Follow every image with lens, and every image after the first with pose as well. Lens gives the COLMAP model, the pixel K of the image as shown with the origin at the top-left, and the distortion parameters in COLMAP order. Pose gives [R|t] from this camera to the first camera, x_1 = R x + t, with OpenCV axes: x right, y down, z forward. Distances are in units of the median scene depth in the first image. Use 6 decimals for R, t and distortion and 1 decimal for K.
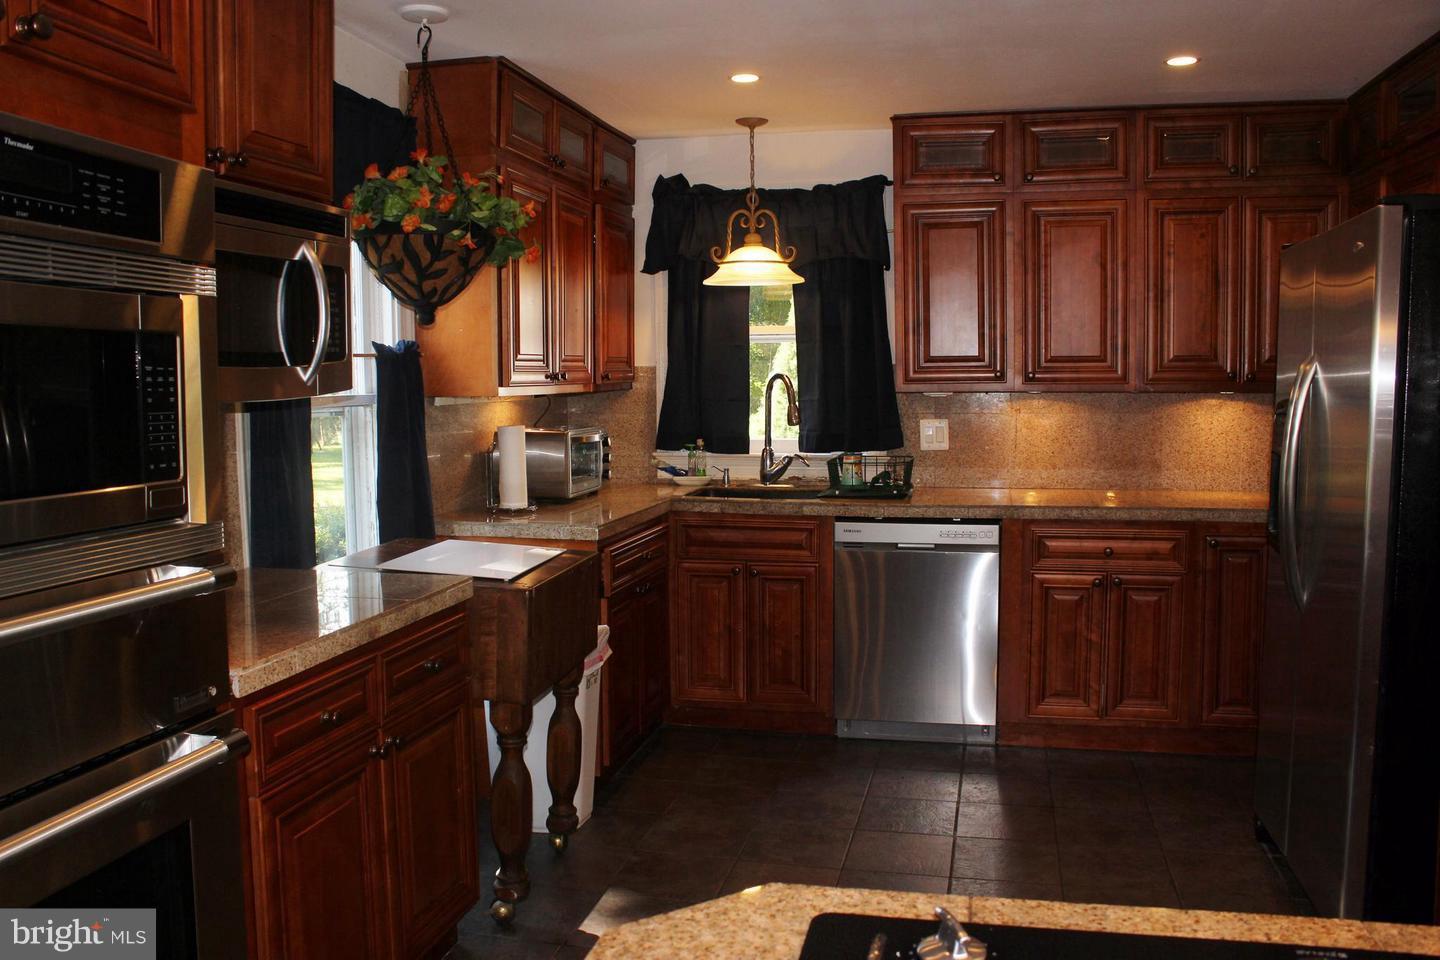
lens RADIAL K [[1179.7, 0, 720.0], [0, 1179.7, 480.0], [0, 0, 1]] dist [-0.196148, 0.149889]
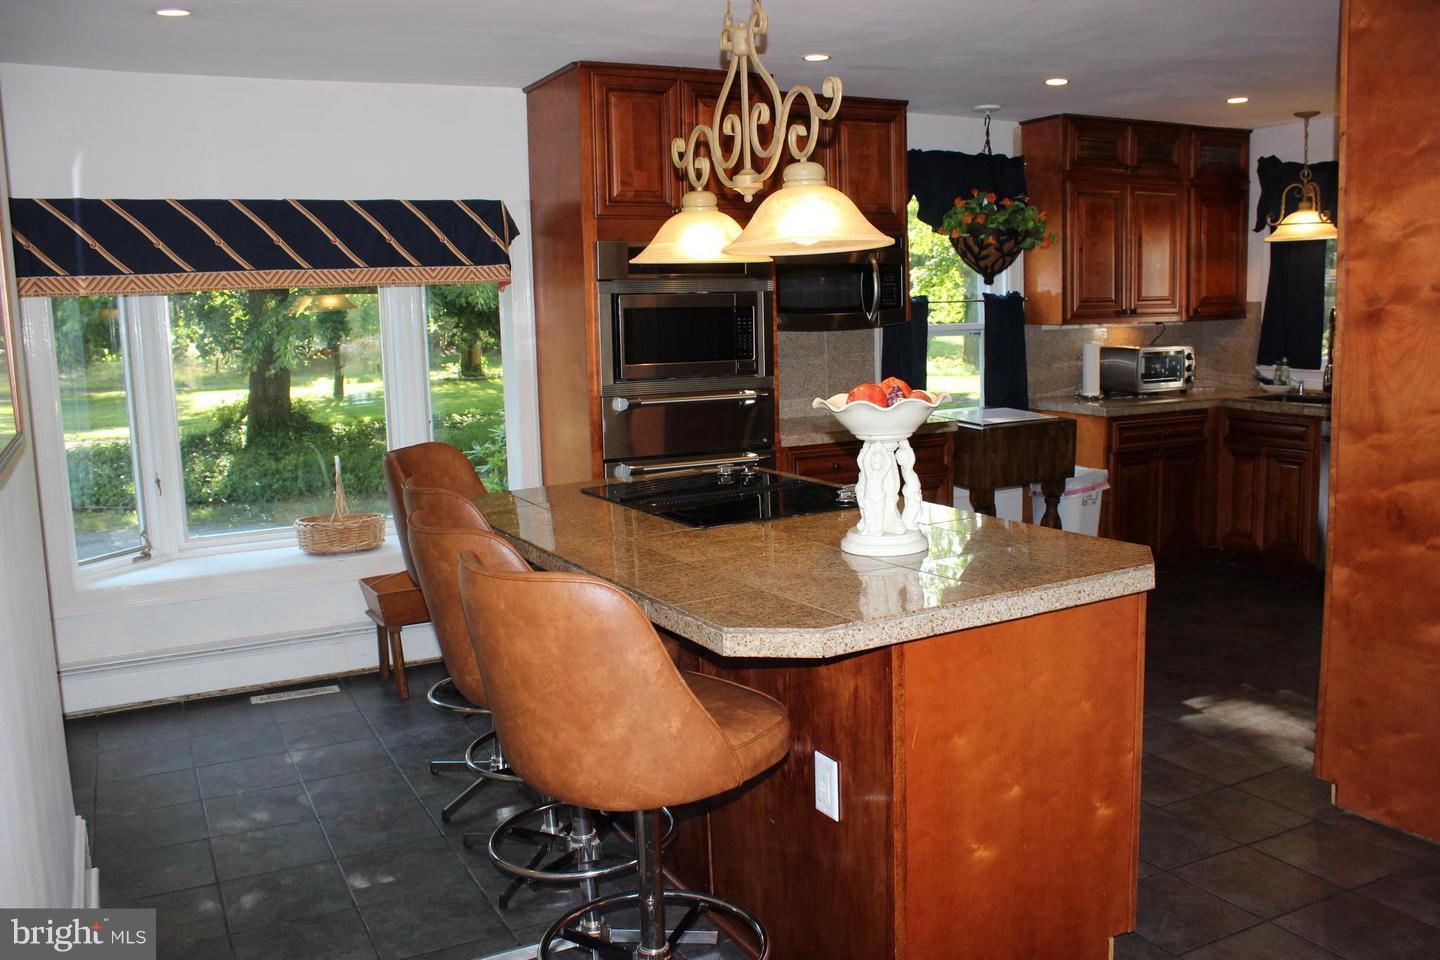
lens RADIAL K [[1179.7, 0, 720.0], [0, 1179.7, 480.0], [0, 0, 1]] dist [-0.196148, 0.149889]
pose [[0.634387, 0.098877, -0.766666, 0.613139], [-0.040830, 0.994687, 0.094500, 0.008606], [0.771937, -0.028647, 0.635054, -0.318523]]
